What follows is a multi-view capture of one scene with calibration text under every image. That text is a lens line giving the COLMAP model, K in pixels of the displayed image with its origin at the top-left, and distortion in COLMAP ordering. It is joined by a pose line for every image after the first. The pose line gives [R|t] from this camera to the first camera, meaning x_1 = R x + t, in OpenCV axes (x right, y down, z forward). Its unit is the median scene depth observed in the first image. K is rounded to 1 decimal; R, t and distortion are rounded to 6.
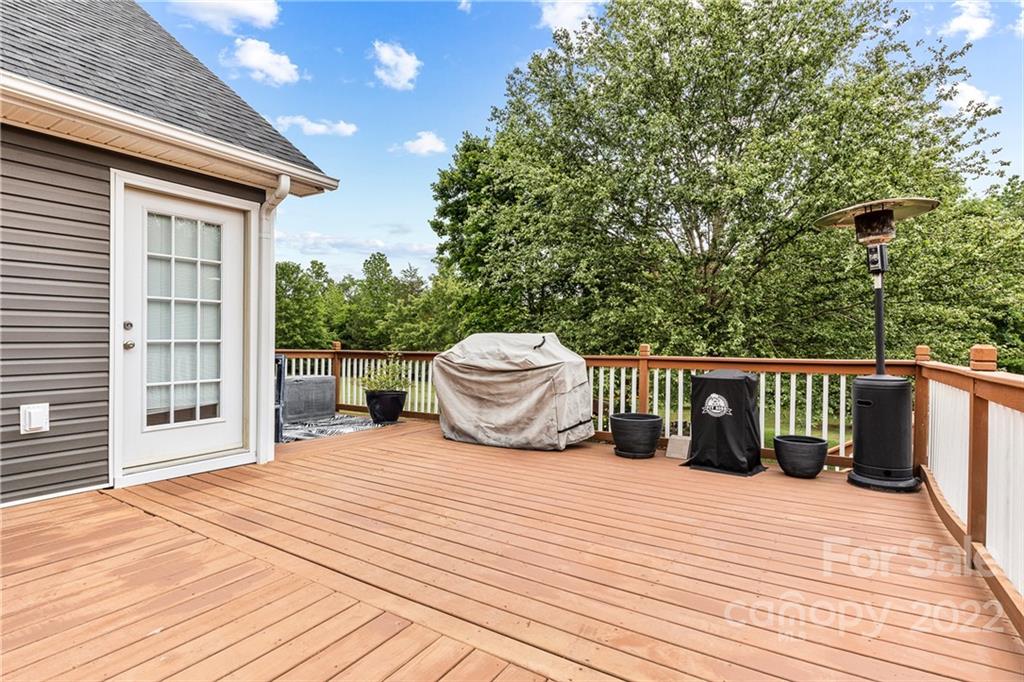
lens RADIAL K [[517.0, 0, 519.0], [0, 517.0, 334.5], [0, 0, 1]] dist [0.010173, -0.000149]
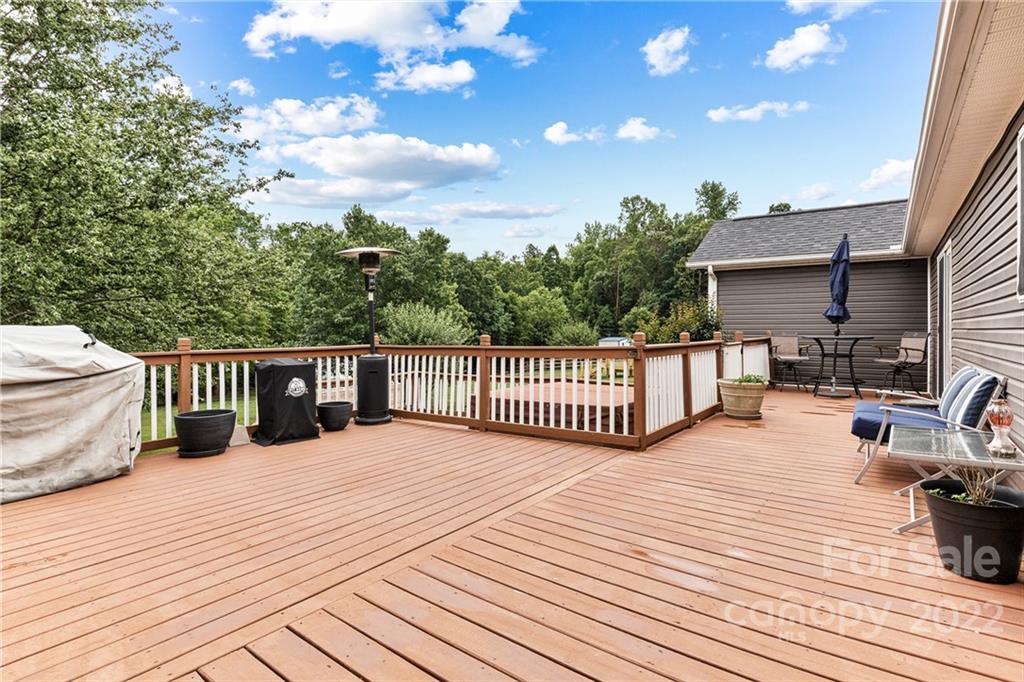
lens RADIAL K [[517.0, 0, 519.0], [0, 517.0, 334.5], [0, 0, 1]] dist [0.010173, -0.000149]
pose [[0.047973, -0.009529, 0.998803, -0.848820], [-0.009054, 0.999909, 0.009974, -0.004411], [-0.998808, -0.009521, 0.047882, 0.439842]]
